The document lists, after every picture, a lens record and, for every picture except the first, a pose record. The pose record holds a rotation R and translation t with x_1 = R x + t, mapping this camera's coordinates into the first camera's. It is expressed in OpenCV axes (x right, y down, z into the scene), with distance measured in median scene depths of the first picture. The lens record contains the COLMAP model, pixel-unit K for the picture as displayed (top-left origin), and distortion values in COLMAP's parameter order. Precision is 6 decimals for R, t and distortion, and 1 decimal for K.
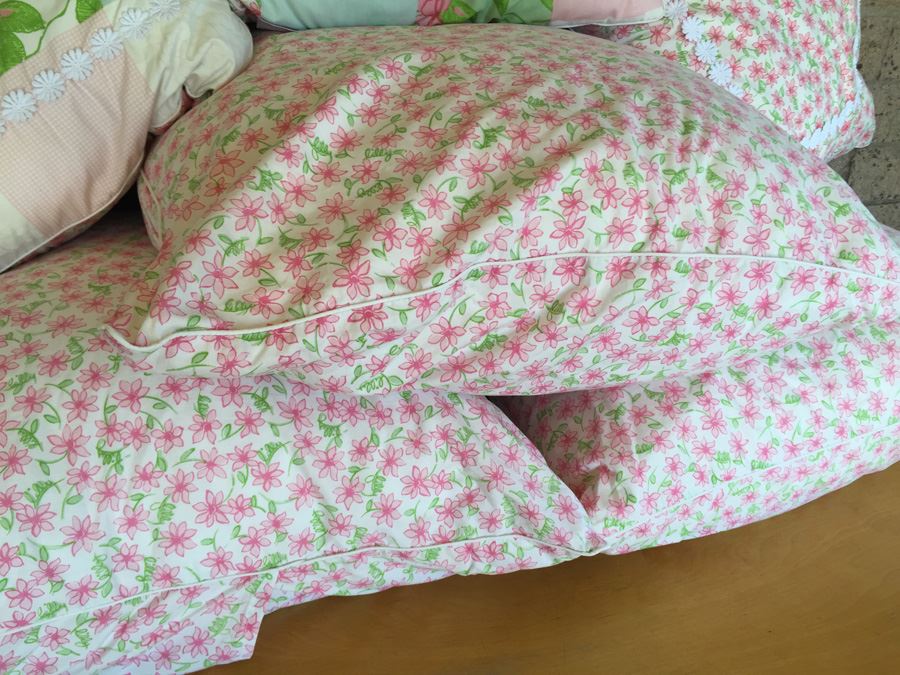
lens RADIAL K [[784.2, 0, 427.0], [0, 784.2, 344.2], [0, 0, 1]] dist [0.075264, -0.110930]
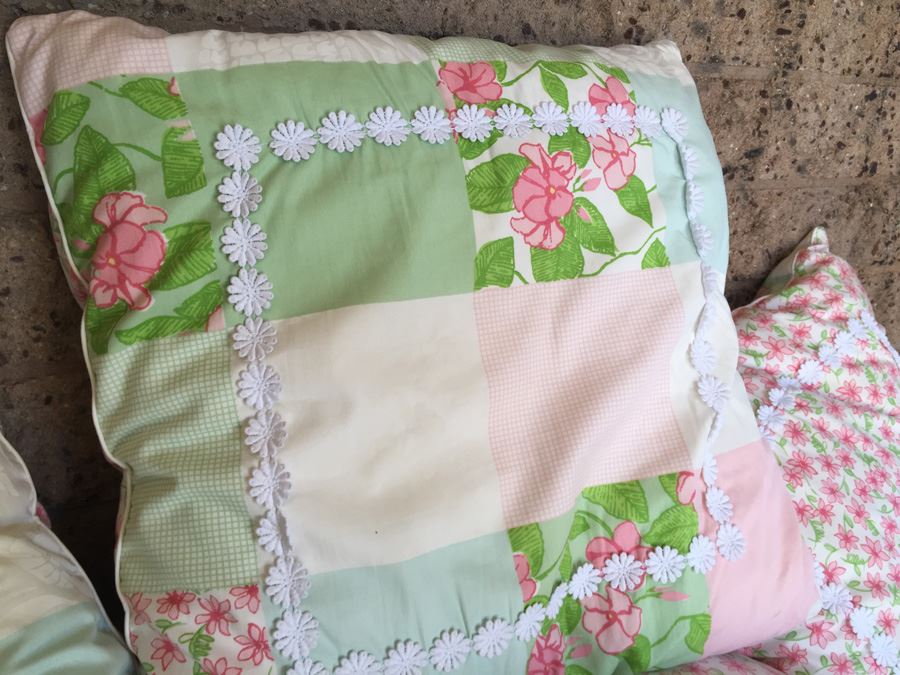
lens RADIAL K [[784.2, 0, 440.0], [0, 784.2, 322.7], [0, 0, 1]] dist [0.075264, -0.110930]
pose [[0.976818, -0.074318, 0.200758, -0.243316], [0.122092, 0.963734, -0.237298, -0.759516], [-0.175842, 0.256308, 0.950466, 0.426779]]
